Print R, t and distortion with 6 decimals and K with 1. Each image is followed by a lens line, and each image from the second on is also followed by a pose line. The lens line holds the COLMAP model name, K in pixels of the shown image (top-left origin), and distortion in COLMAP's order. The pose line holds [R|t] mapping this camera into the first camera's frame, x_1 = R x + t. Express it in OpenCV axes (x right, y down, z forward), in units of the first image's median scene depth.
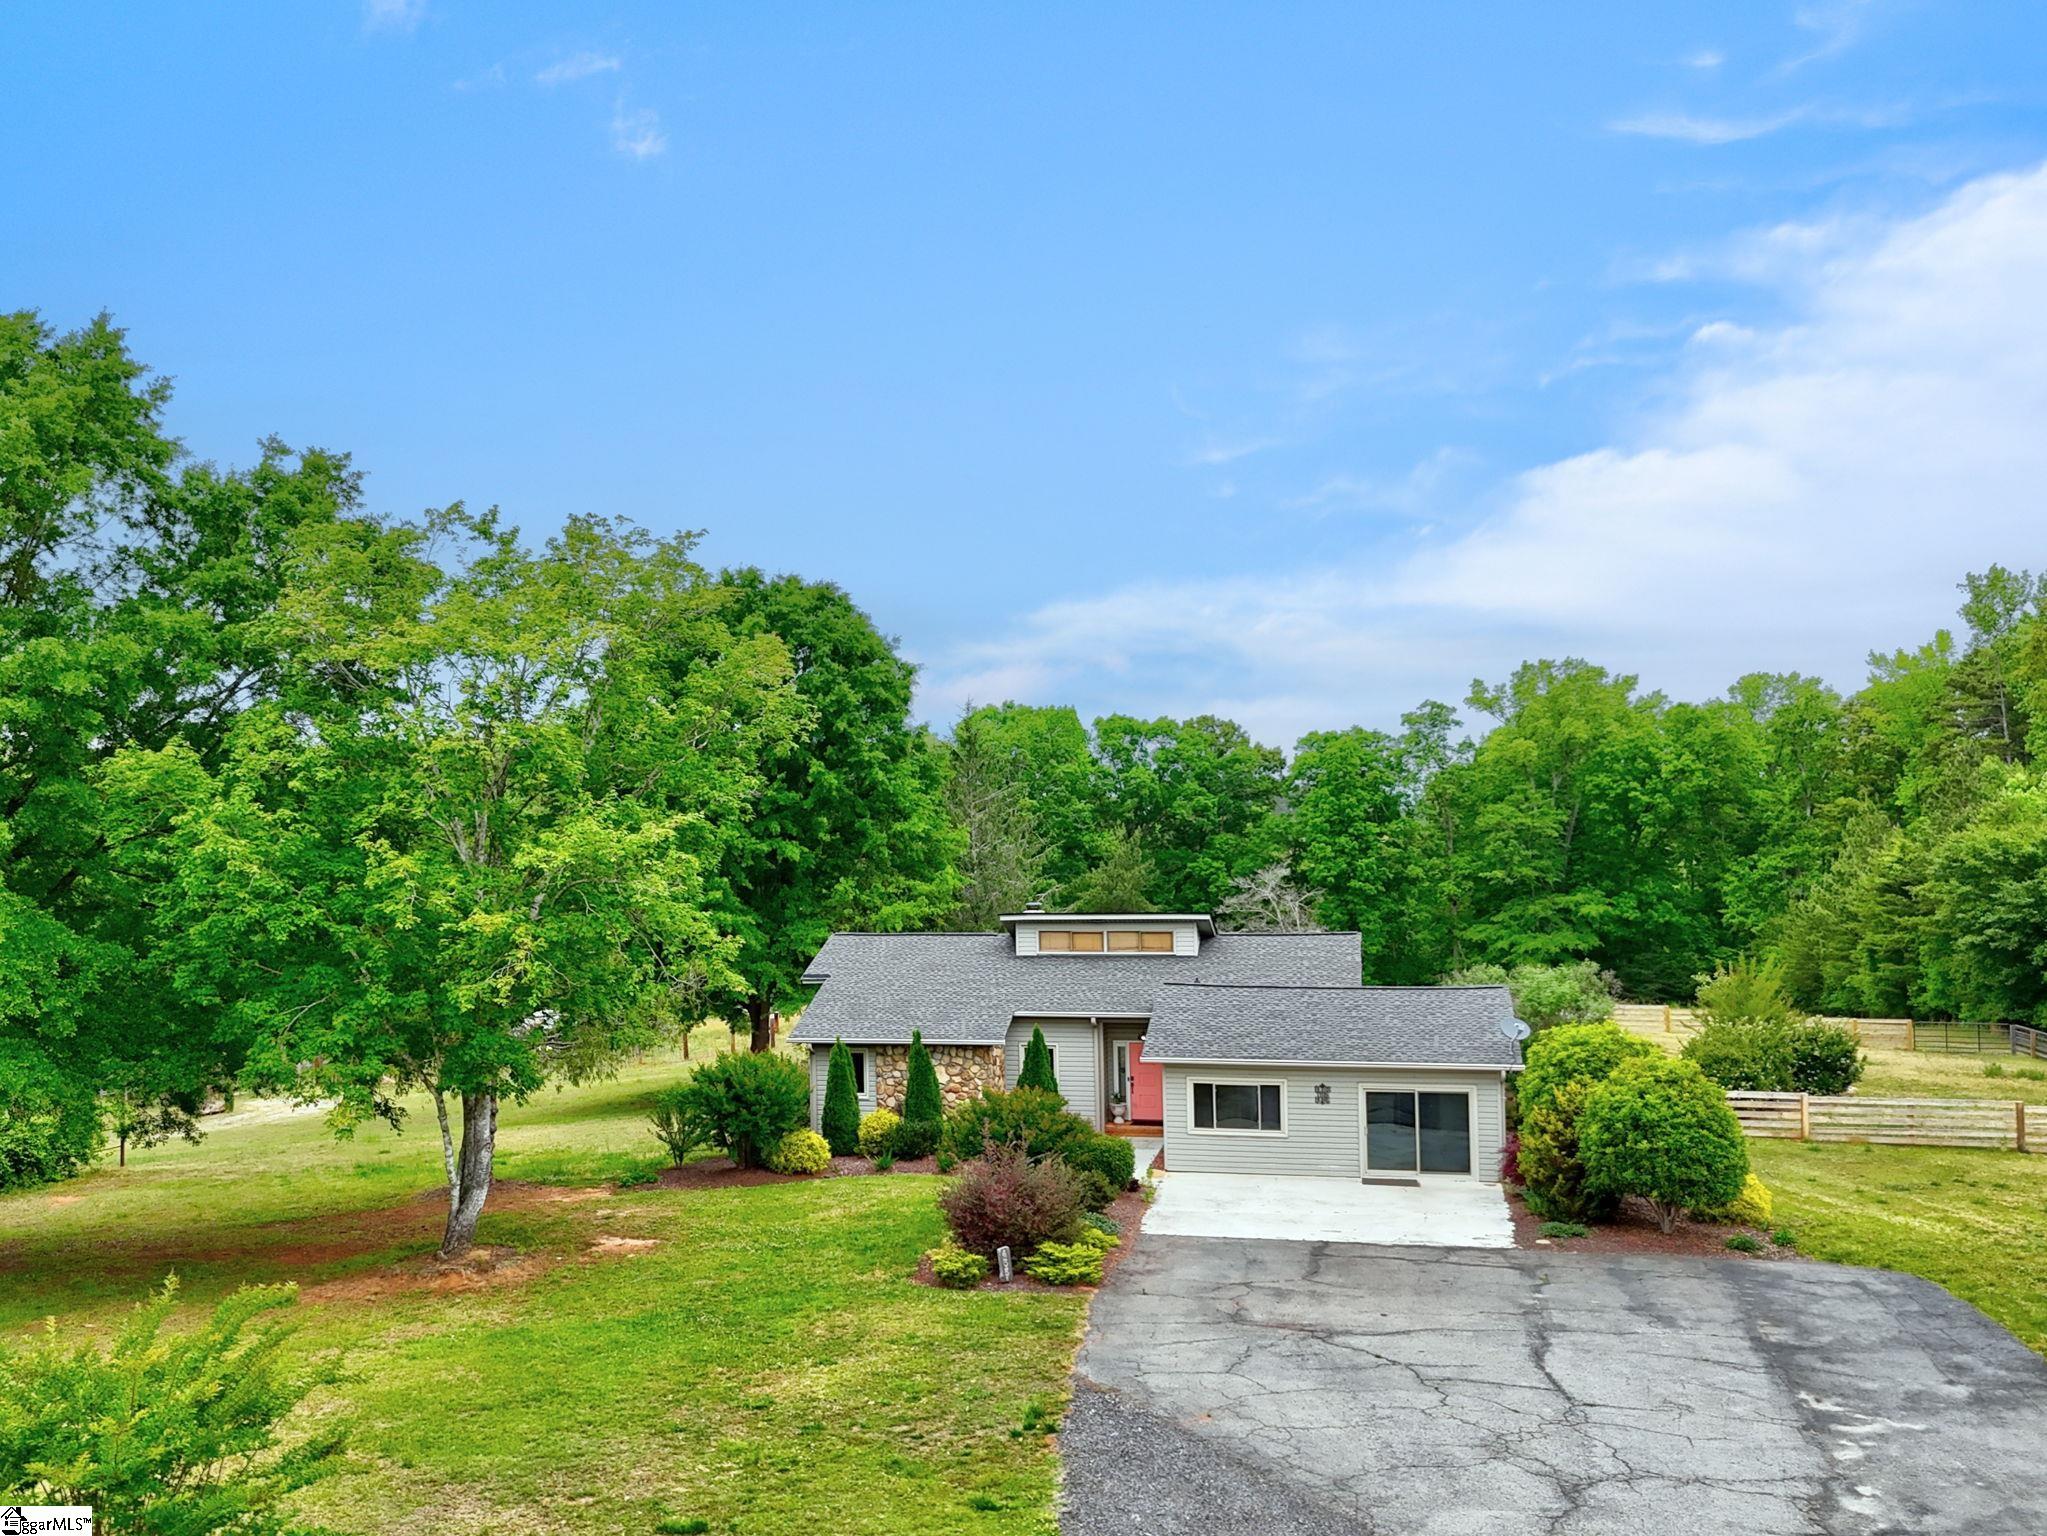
lens RADIAL K [[1938.6, 0, 806.5], [0, 1938.6, 776.3], [0, 0, 1]] dist [0.015440, 0.003387]
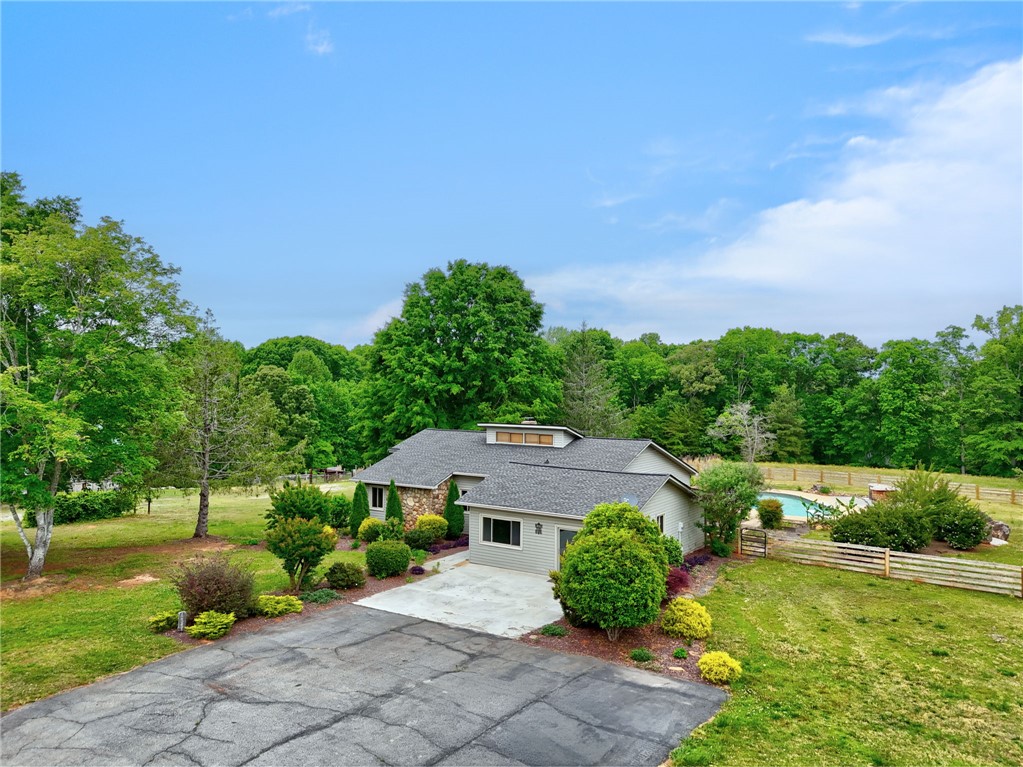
lens RADIAL K [[755.2, 0, 509.7], [0, 755.2, 382.4], [0, 0, 1]] dist [0.066331, -0.055002]
pose [[0.954441, 0.022576, -0.297545, 0.393034], [-0.013353, 0.999366, 0.032992, 0.002747], [0.298101, -0.027516, 0.954138, 0.278858]]
